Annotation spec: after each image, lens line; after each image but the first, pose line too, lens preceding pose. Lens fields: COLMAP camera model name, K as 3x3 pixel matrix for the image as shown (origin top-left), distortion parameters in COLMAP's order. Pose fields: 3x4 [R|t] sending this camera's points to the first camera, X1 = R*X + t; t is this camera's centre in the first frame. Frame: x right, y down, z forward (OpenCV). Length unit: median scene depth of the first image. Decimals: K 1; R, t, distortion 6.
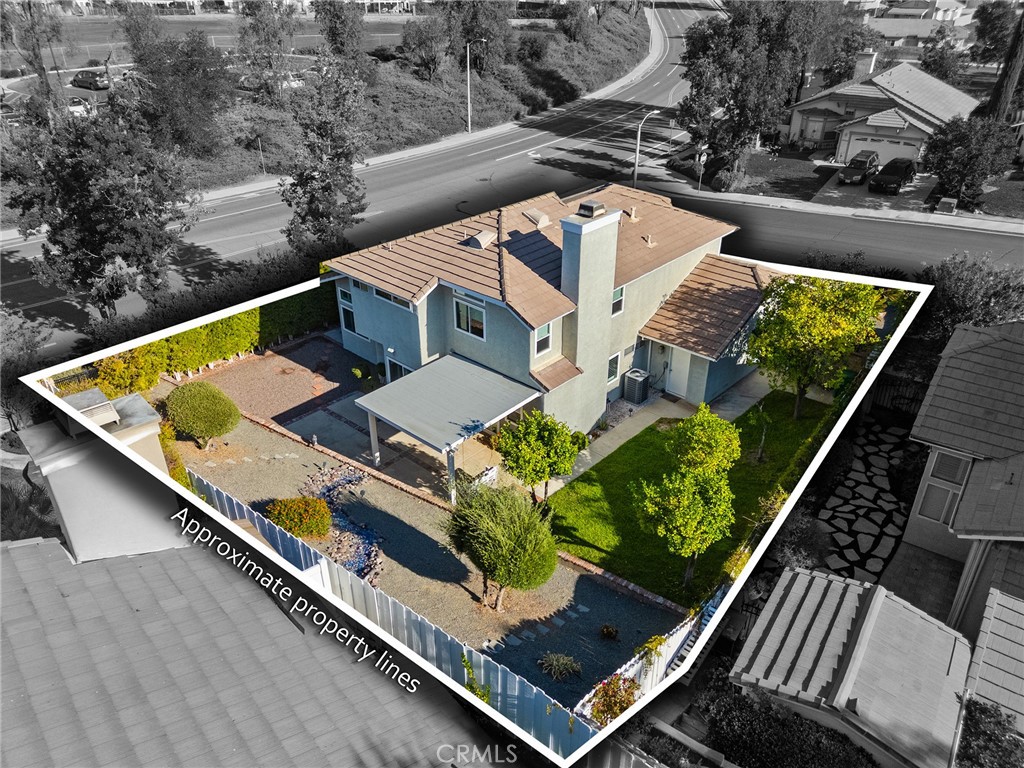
lens RADIAL K [[767.4, 0, 516.0], [0, 767.4, 384.8], [0, 0, 1]] dist [0.035226, -0.012663]
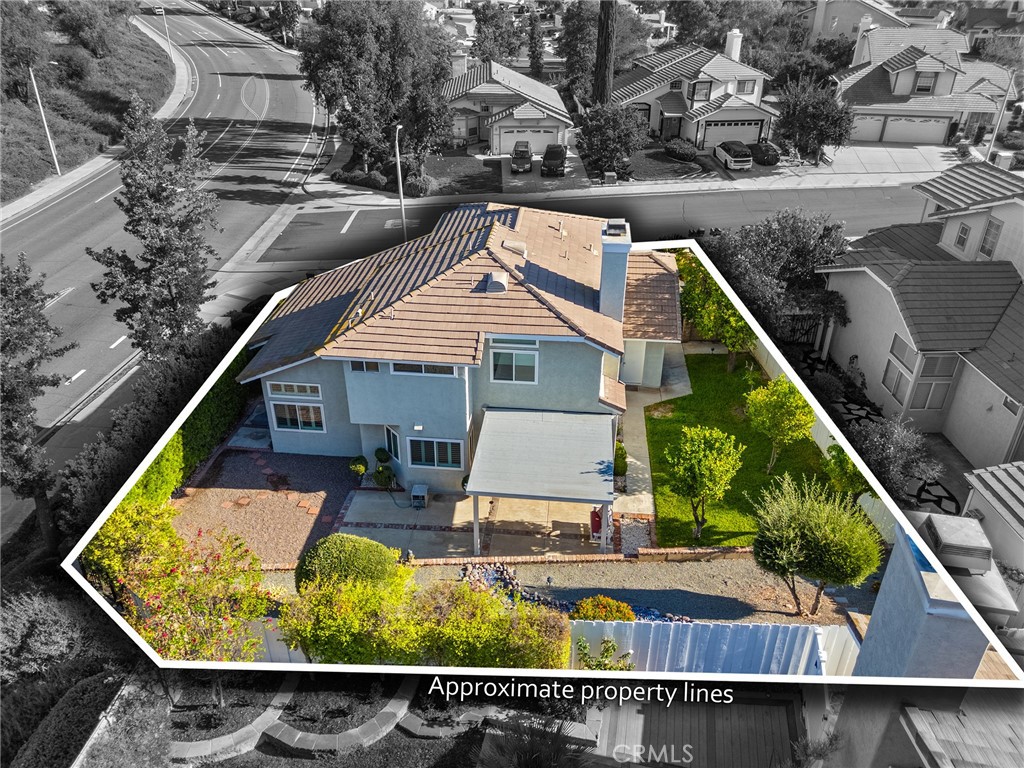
lens RADIAL K [[767.4, 0, 514.7], [0, 767.4, 381.1], [0, 0, 1]] dist [0.035226, -0.012663]
pose [[0.791660, -0.288837, 0.538374, -0.462324], [0.291274, 0.953033, 0.082992, -0.118811], [-0.537060, 0.091113, 0.838609, 0.178554]]
